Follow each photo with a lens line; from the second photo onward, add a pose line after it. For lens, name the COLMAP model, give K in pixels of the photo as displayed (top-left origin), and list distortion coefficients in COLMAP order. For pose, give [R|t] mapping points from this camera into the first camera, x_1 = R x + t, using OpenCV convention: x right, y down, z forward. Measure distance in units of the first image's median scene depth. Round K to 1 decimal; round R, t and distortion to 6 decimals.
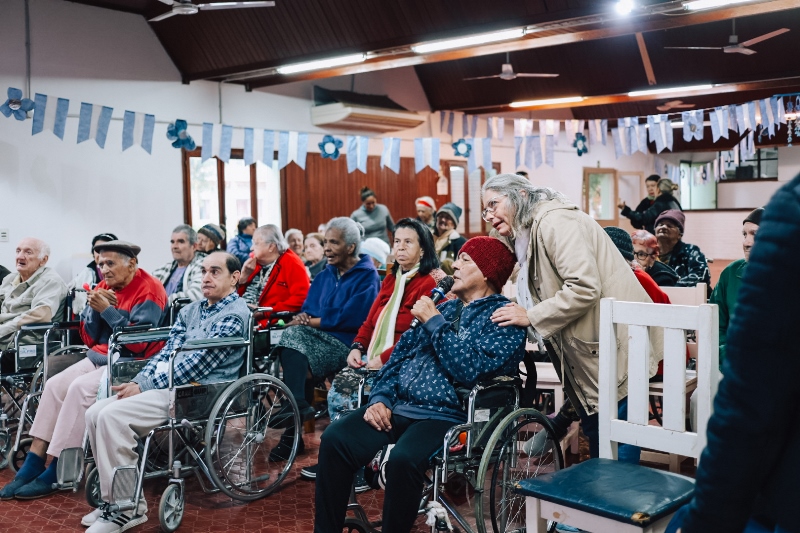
lens RADIAL K [[886.0, 0, 402.9], [0, 886.0, 263.8], [0, 0, 1]] dist [-0.019273, 0.000000]
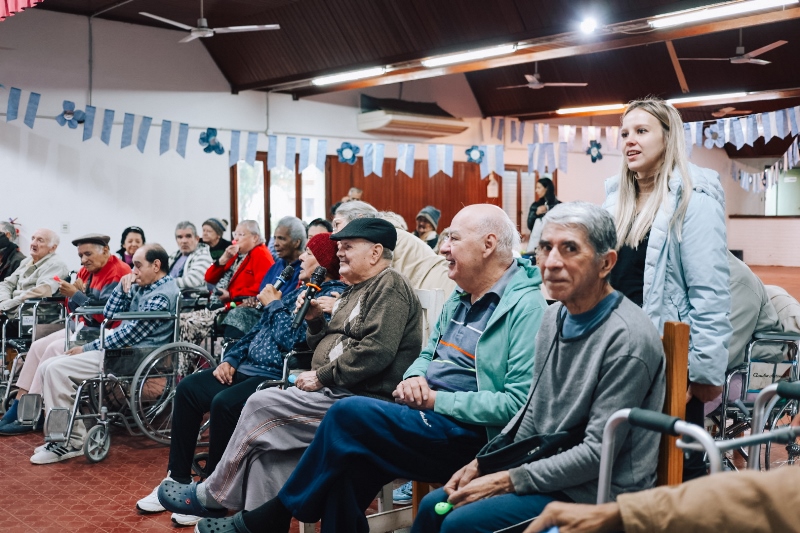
lens RADIAL K [[886.0, 0, 397.4], [0, 886.0, 266.2], [0, 0, 1]] dist [-0.019273, 0.000000]
pose [[0.989167, 0.025470, -0.144565, 0.156879], [-0.025102, 0.999675, 0.004370, 0.002779], [0.144629, -0.000694, 0.989486, -0.087510]]
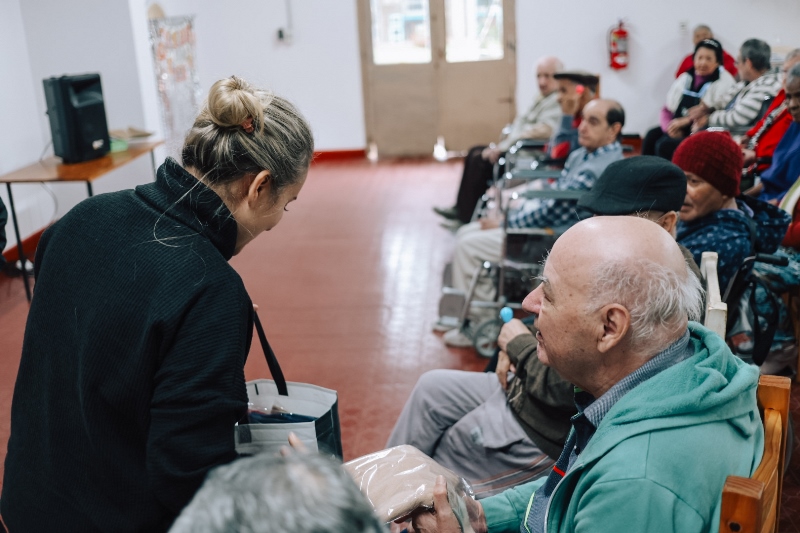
lens RADIAL K [[886.0, 0, 404.0], [0, 886.0, 260.2], [0, 0, 1]] dist [-0.019273, 0.000000]
pose [[0.575282, 0.240913, -0.781672, 0.241867], [-0.016093, 0.958791, 0.283657, -0.060759], [0.817797, -0.150603, 0.555452, 0.140122]]
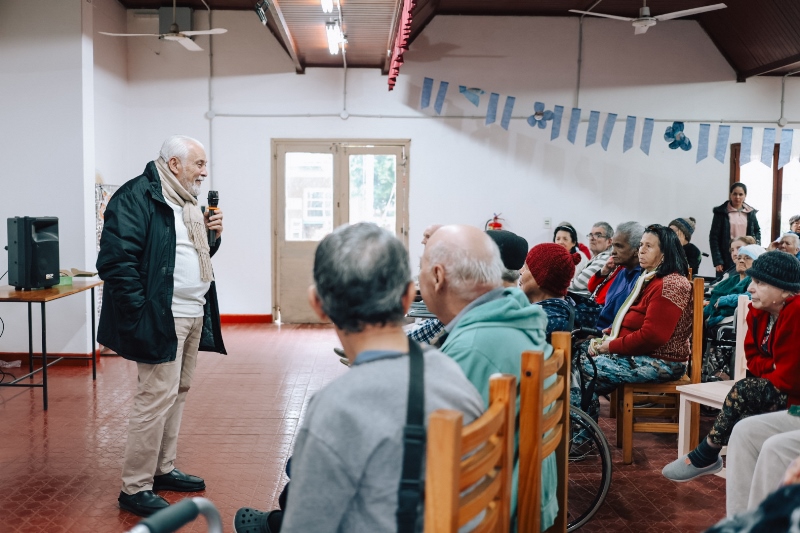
lens RADIAL K [[886.0, 0, 397.1], [0, 886.0, 273.1], [0, 0, 1]] dist [-0.019273, 0.000000]
pose [[0.658801, 0.085693, -0.747421, 0.344591], [-0.067989, 0.996208, 0.054289, -0.017469], [0.749239, 0.015051, 0.662129, 0.051582]]
